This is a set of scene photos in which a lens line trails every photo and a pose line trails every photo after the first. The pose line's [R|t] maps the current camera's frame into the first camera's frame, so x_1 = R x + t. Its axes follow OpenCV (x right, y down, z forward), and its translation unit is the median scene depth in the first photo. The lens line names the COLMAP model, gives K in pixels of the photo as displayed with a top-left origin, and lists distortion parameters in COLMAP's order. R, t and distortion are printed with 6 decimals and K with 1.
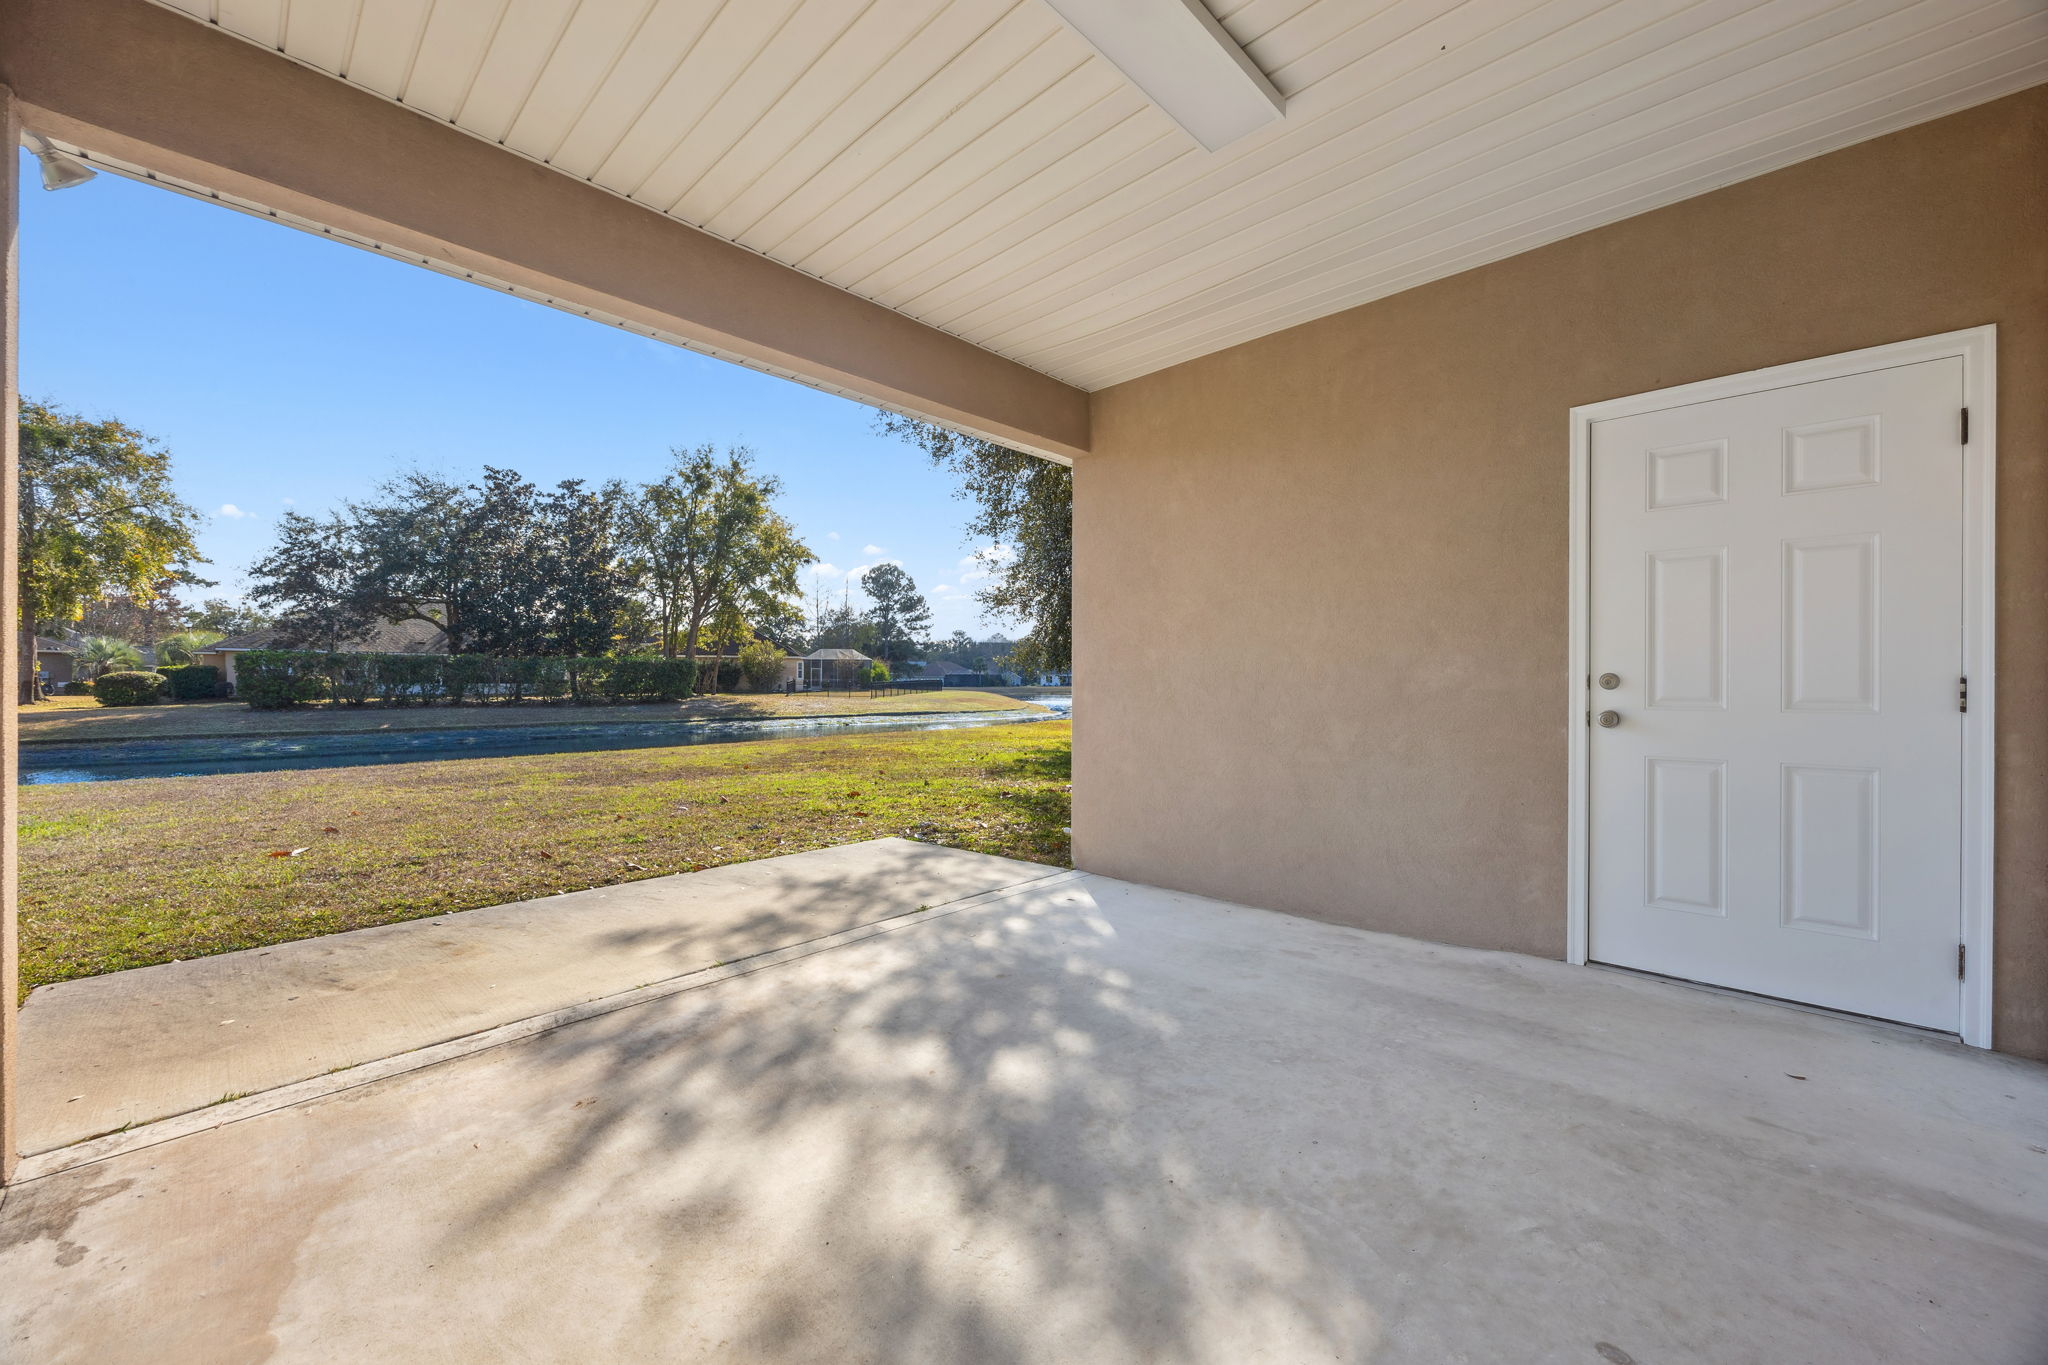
lens RADIAL K [[786.3, 0, 1040.5], [0, 786.3, 686.7], [0, 0, 1]] dist [-0.003209, -0.000013]
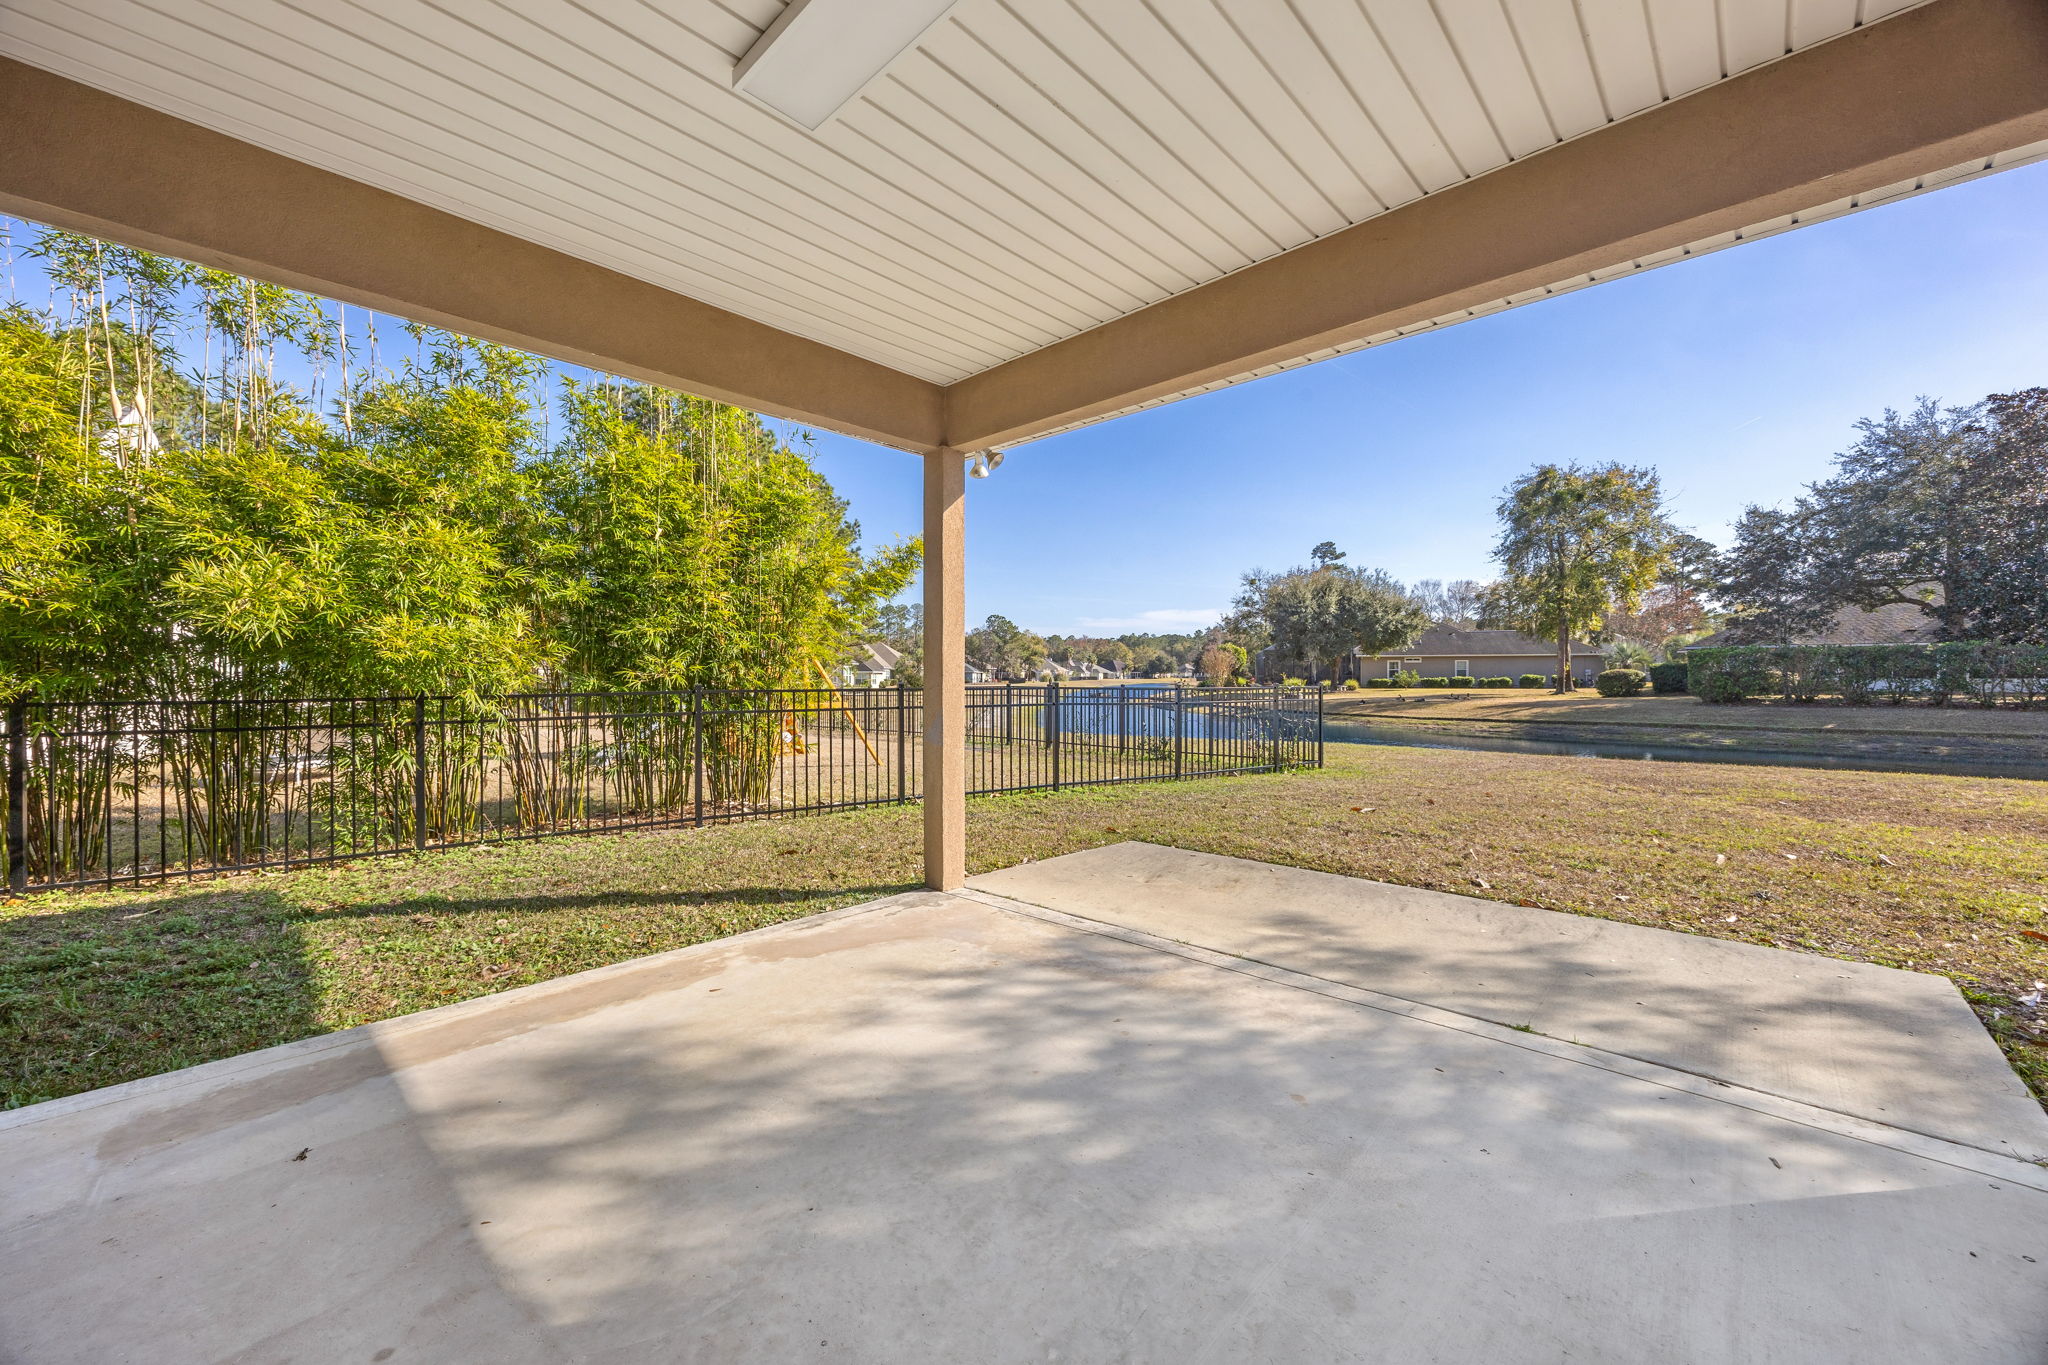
lens RADIAL K [[786.3, 0, 1040.7], [0, 786.3, 682.3], [0, 0, 1]] dist [-0.003209, -0.000013]
pose [[0.000981, 0.004756, -0.999988, 0.523156], [-0.002359, 0.999986, 0.004754, -0.017555], [0.999997, 0.002354, 0.000992, 0.583125]]
